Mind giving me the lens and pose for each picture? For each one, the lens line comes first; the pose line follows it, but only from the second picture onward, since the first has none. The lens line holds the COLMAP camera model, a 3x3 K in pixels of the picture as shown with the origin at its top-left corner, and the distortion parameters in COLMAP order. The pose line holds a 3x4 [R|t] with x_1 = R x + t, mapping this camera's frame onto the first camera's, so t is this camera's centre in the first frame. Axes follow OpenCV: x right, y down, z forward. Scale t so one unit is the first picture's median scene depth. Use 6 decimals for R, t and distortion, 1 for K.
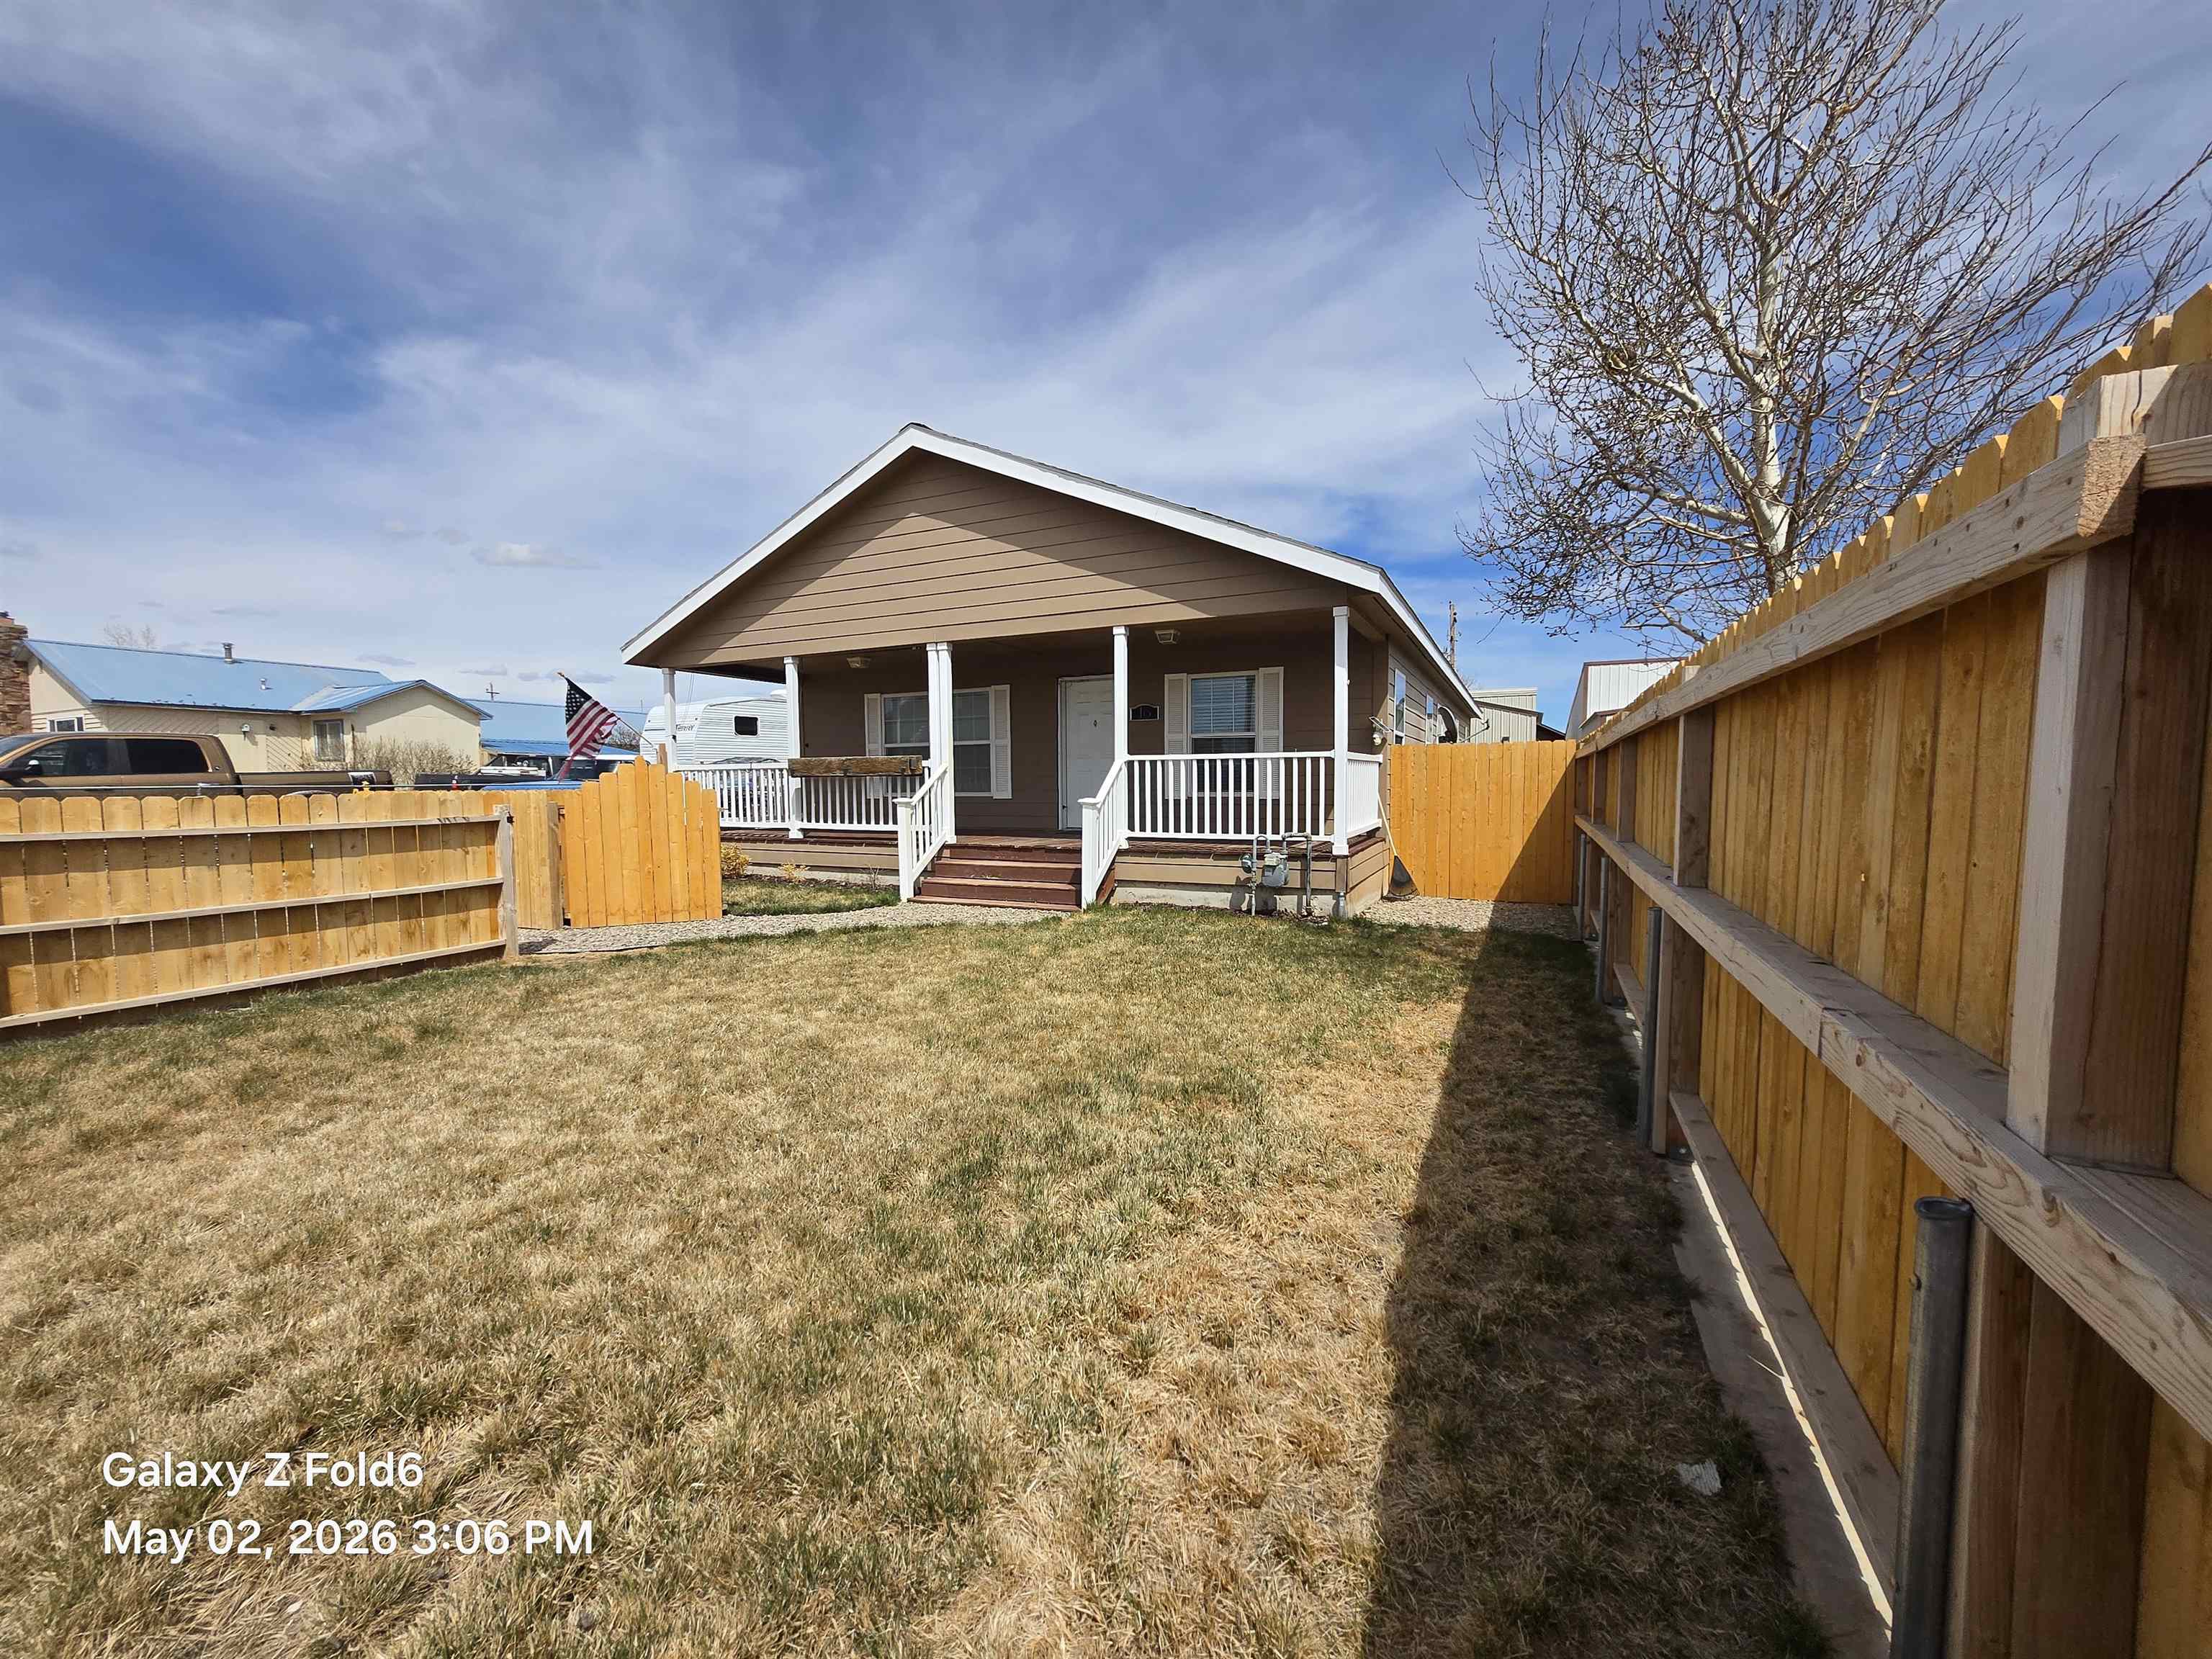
lens RADIAL K [[862.6, 0, 1106.0], [0, 862.6, 829.5], [0, 0, 1]] dist [0.001405, 0.000100]
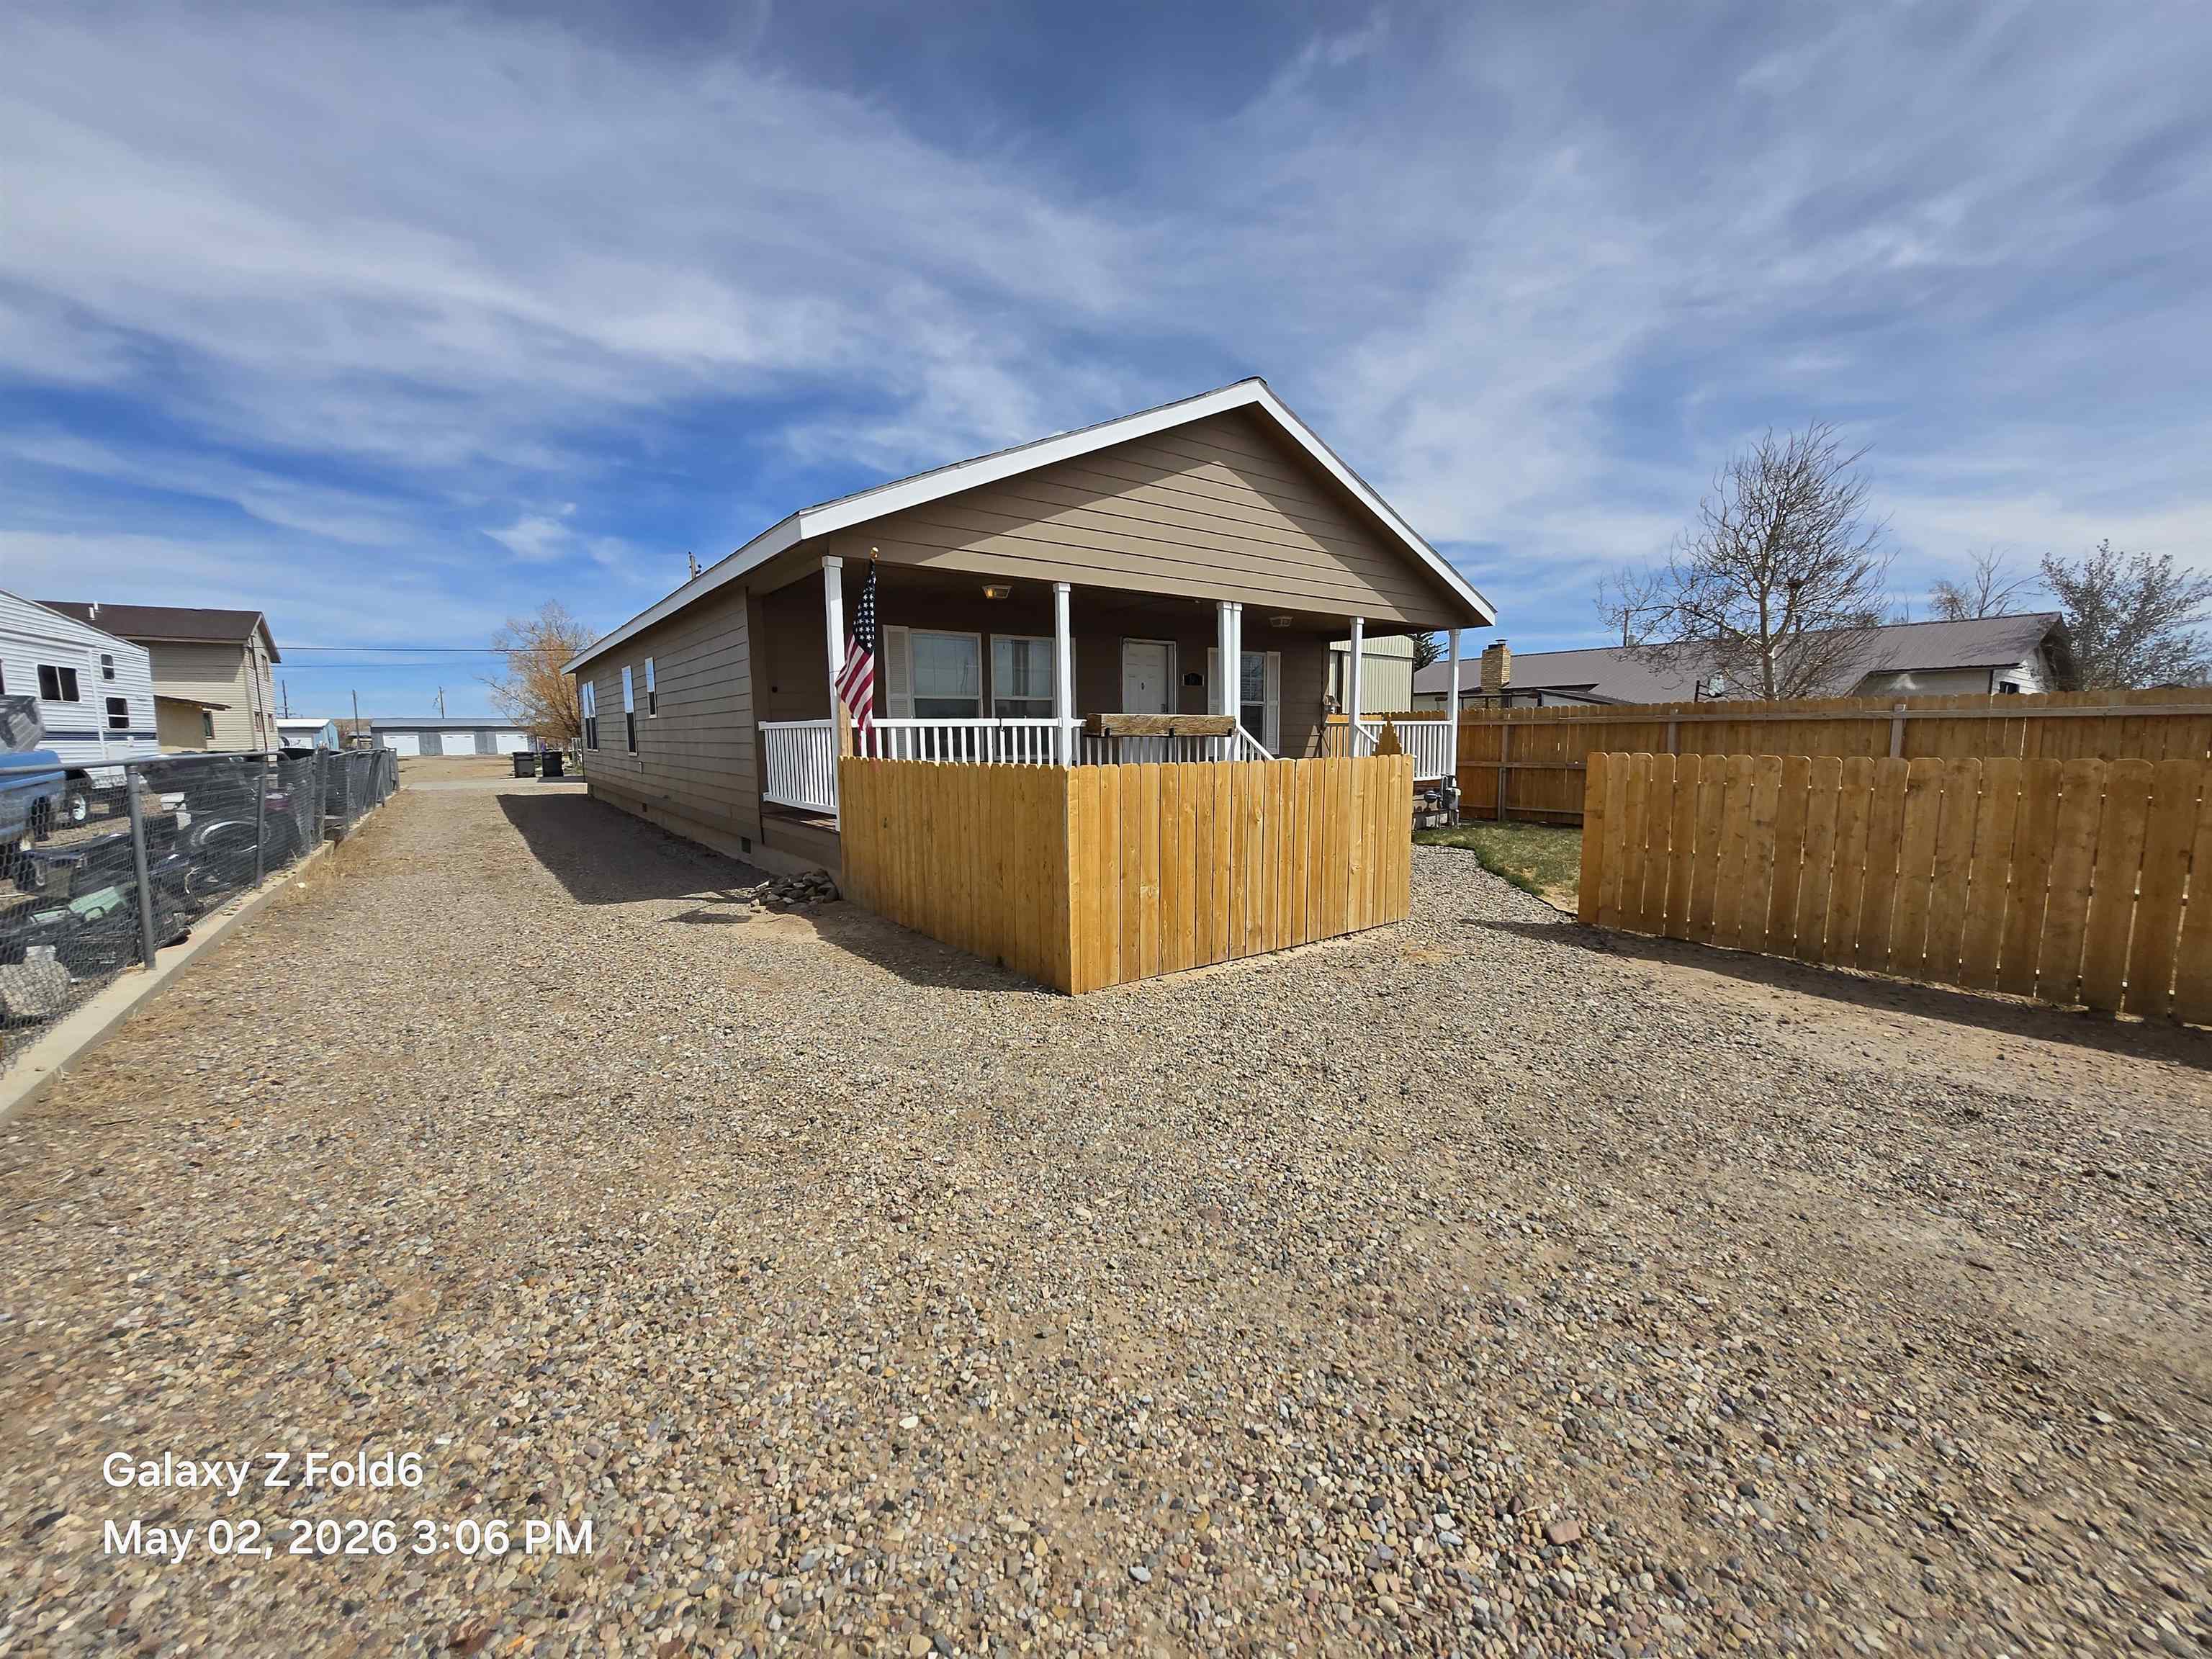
lens RADIAL K [[895.5, 0, 1113.1], [0, 895.5, 816.2], [0, 0, 1]] dist [-0.003033, -0.000211]
pose [[0.450989, -0.076638, 0.889233, -1.186237], [0.058572, 0.996700, 0.056194, -0.036139], [-0.890606, 0.026742, 0.453990, 0.654868]]
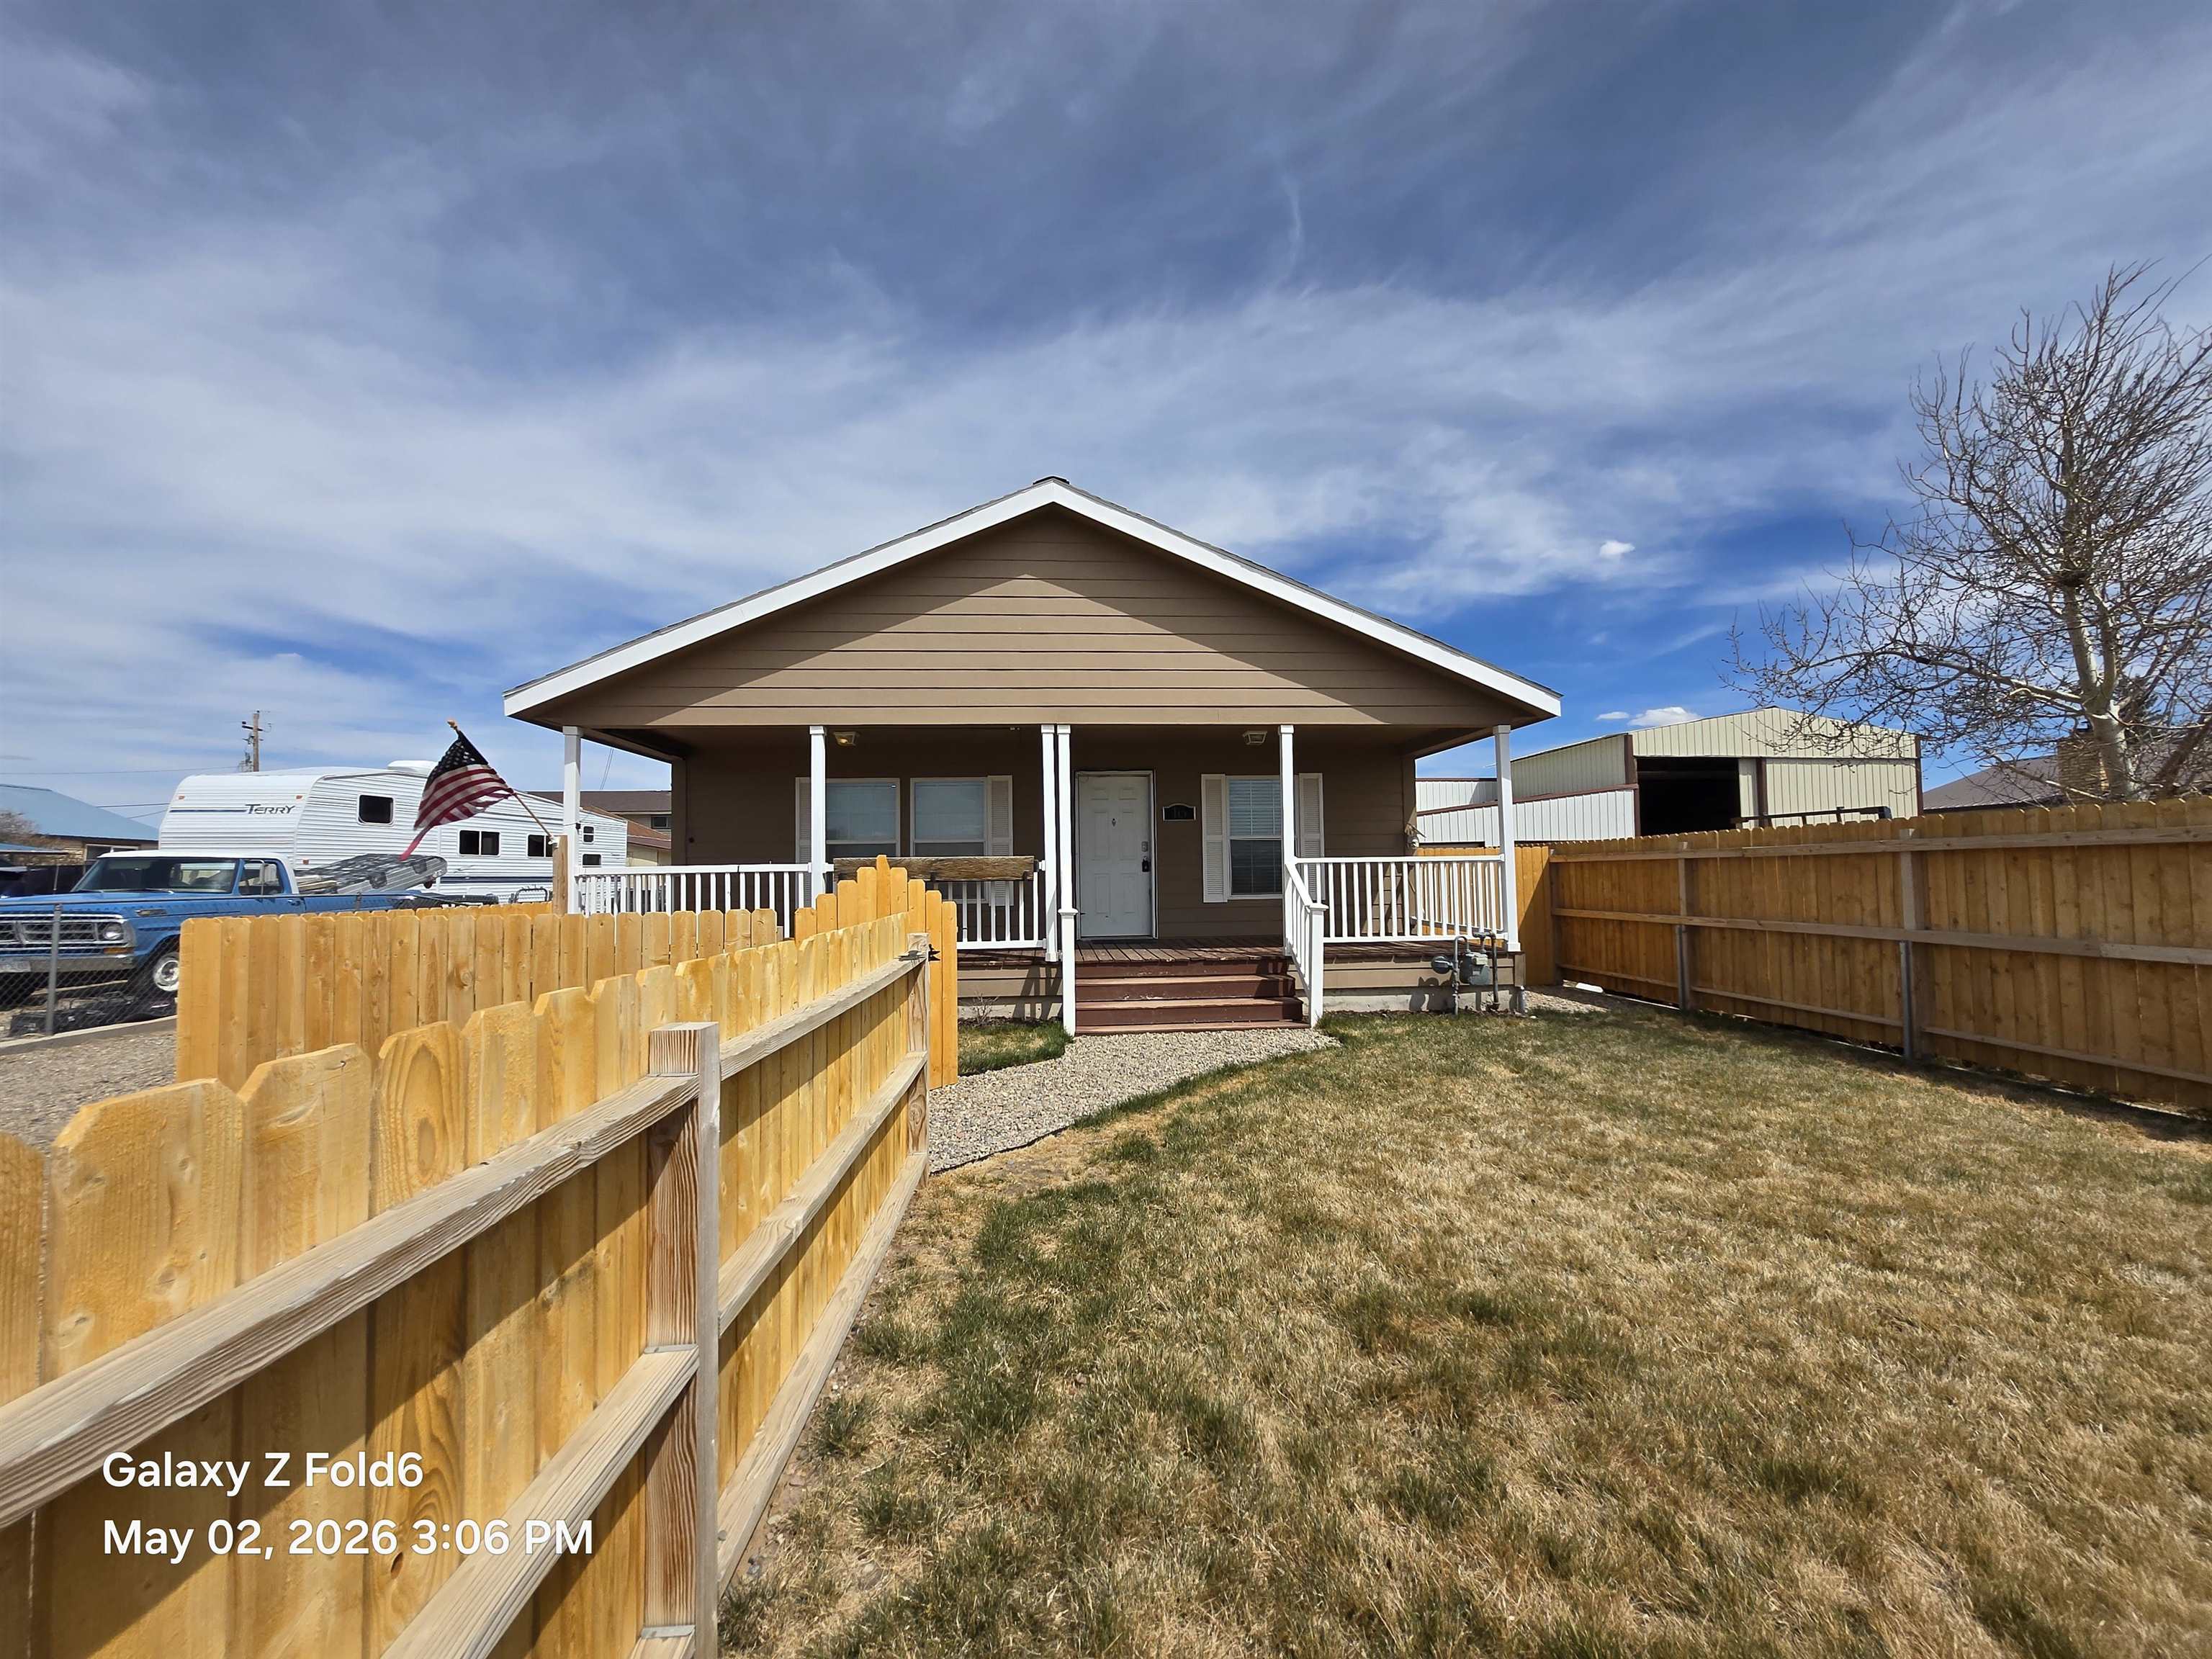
lens RADIAL K [[889.0, 0, 1076.6], [0, 889.0, 843.7], [0, 0, 1]] dist [0.000416, -0.000131]
pose [[0.873809, 0.017080, 0.485970, -0.600438], [0.034204, 0.994749, -0.096462, -0.013096], [-0.485065, 0.100911, 0.868636, 0.231576]]
